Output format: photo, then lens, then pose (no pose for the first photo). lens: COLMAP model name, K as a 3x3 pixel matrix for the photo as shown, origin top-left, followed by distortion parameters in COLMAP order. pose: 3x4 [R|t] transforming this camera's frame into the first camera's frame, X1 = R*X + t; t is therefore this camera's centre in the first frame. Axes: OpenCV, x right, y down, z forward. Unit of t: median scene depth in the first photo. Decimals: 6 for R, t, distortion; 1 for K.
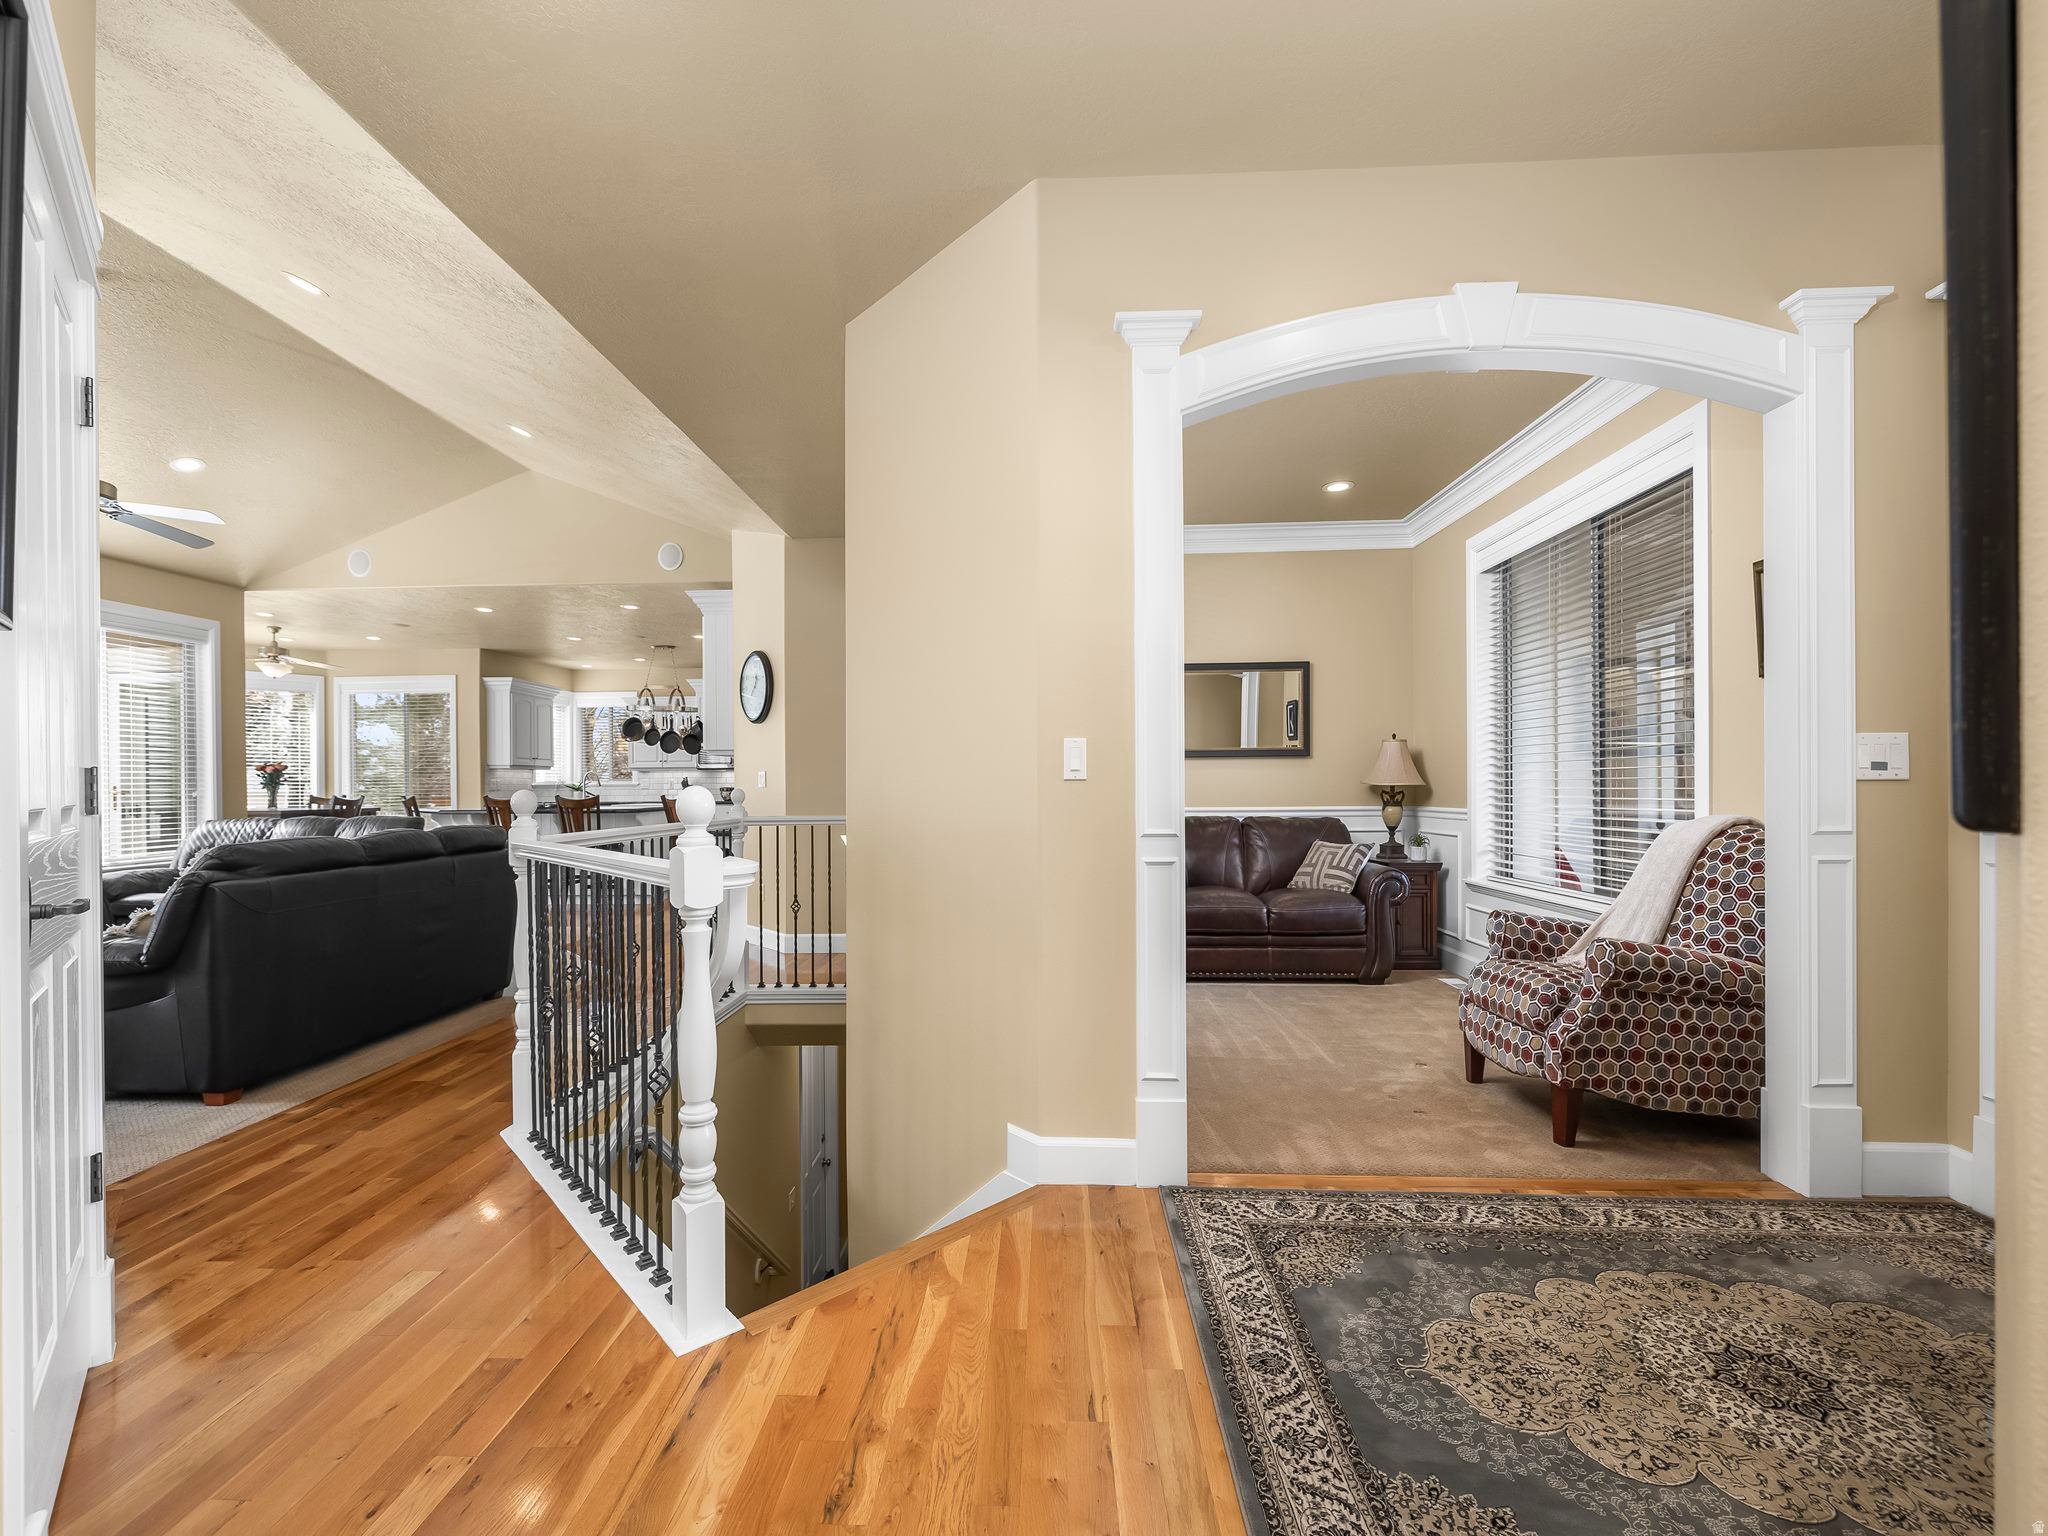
lens RADIAL K [[880.5, 0, 1021.2], [0, 880.5, 787.8], [0, 0, 1]] dist [-0.004396, -0.000612]
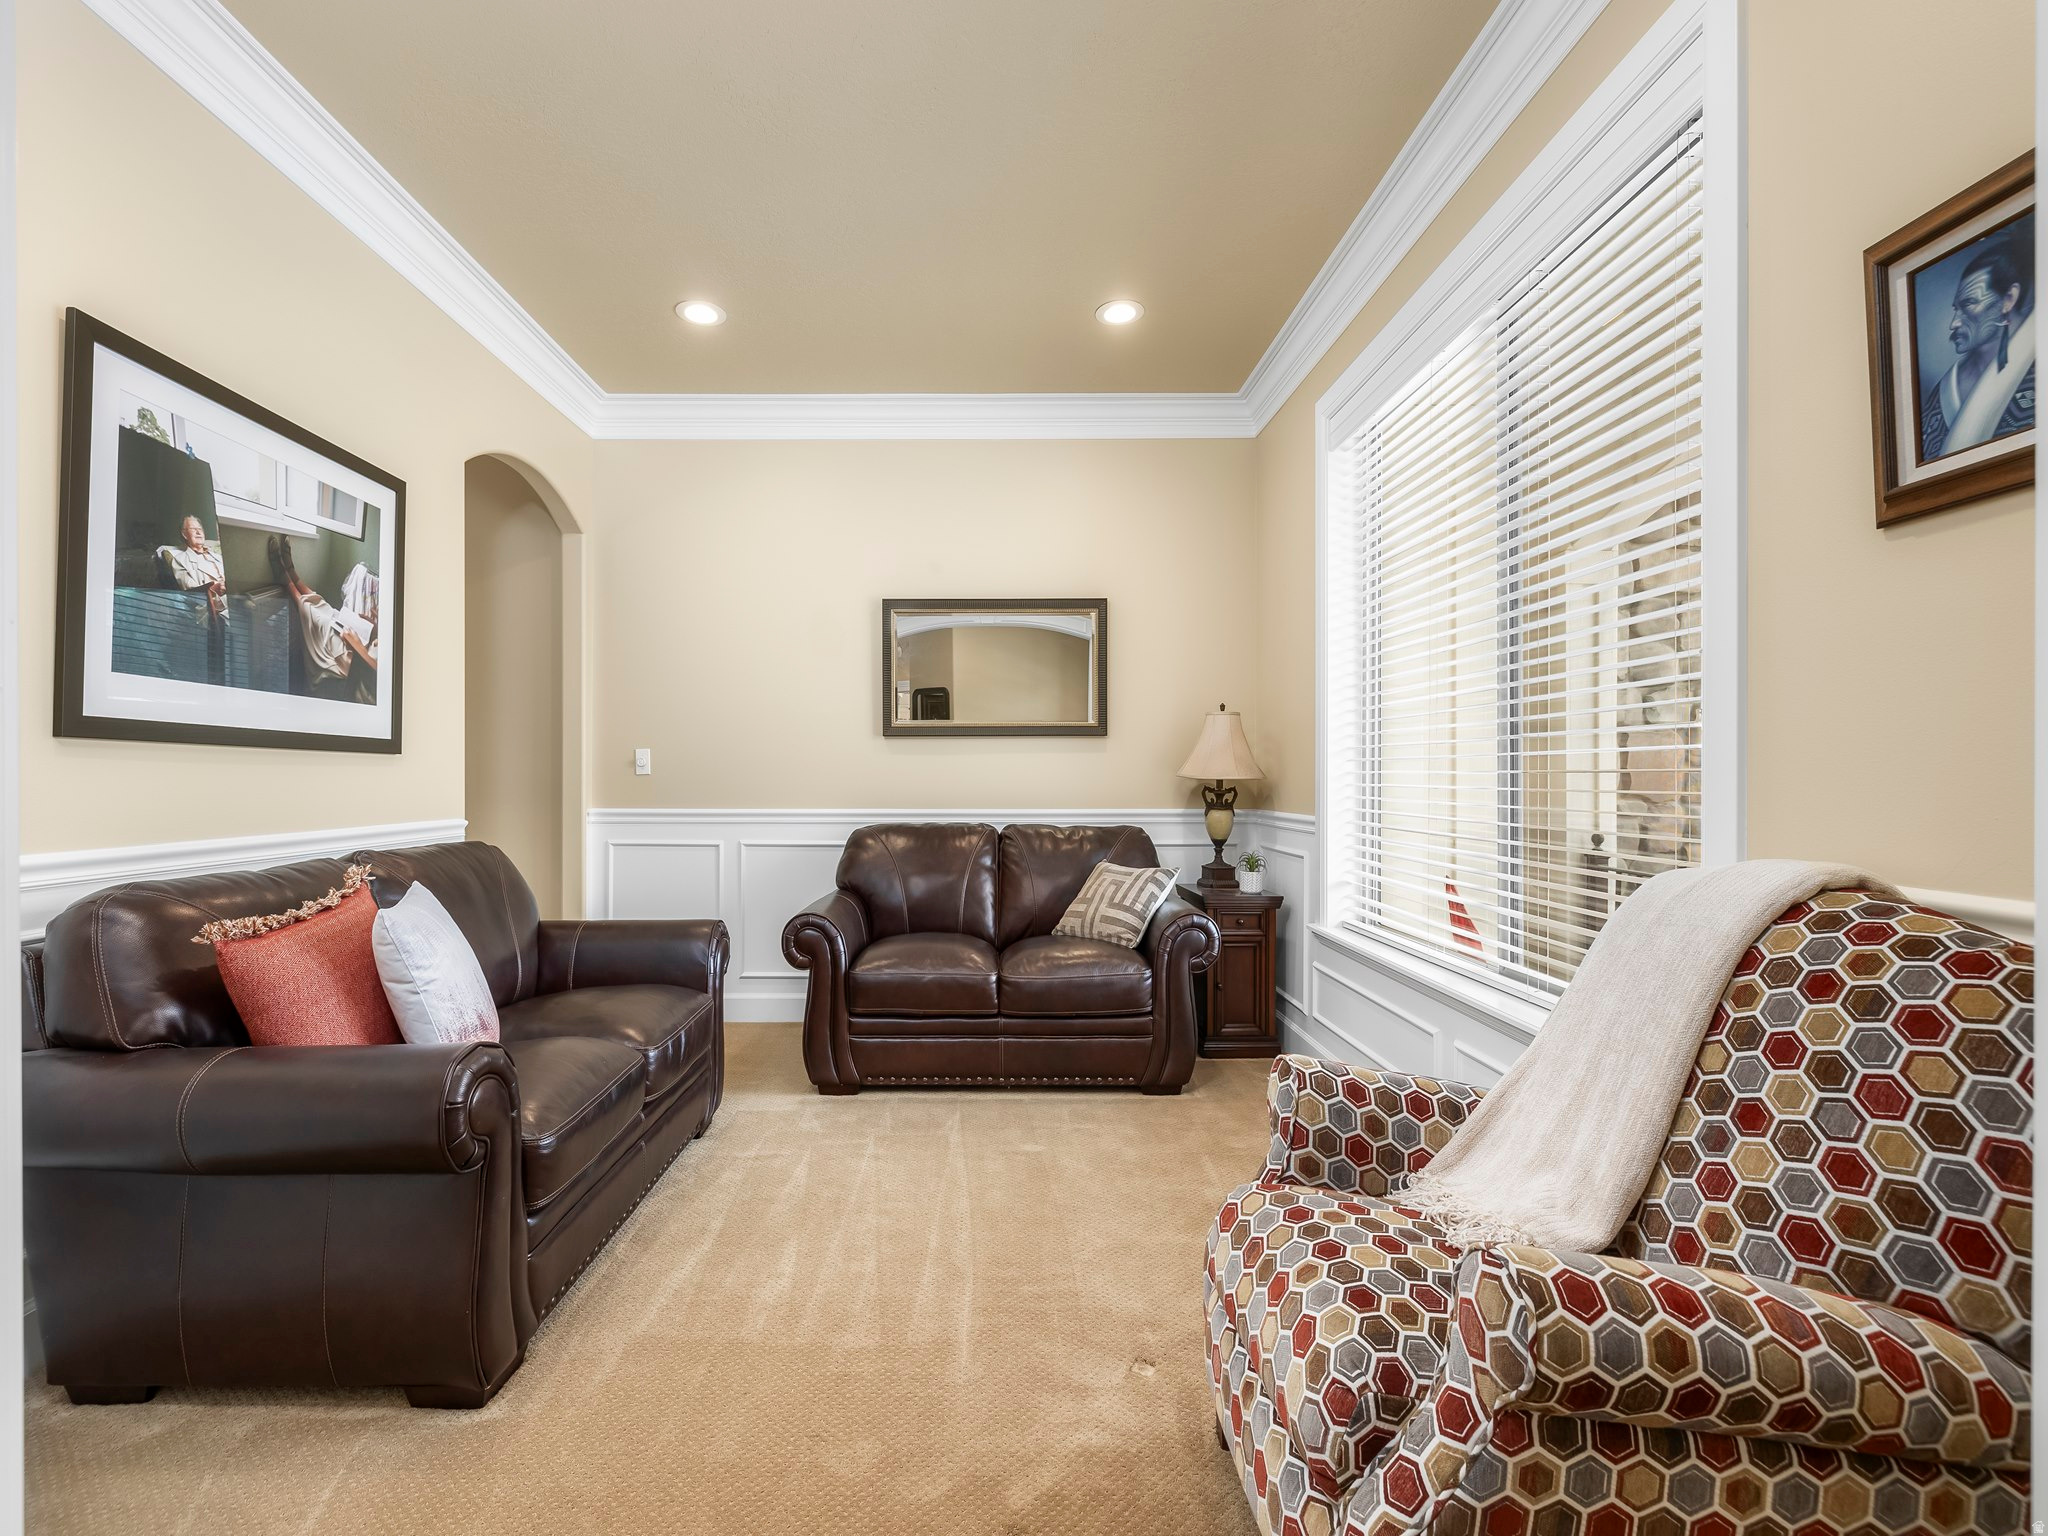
lens RADIAL K [[869.8, 0, 1020.3], [0, 869.8, 771.6], [0, 0, 1]] dist [-0.001636, -0.000441]
pose [[0.998087, 0.009346, 0.061115, 0.330587], [-0.008976, 0.999940, -0.006329, -0.004616], [-0.061171, 0.005768, 0.998111, 0.491426]]
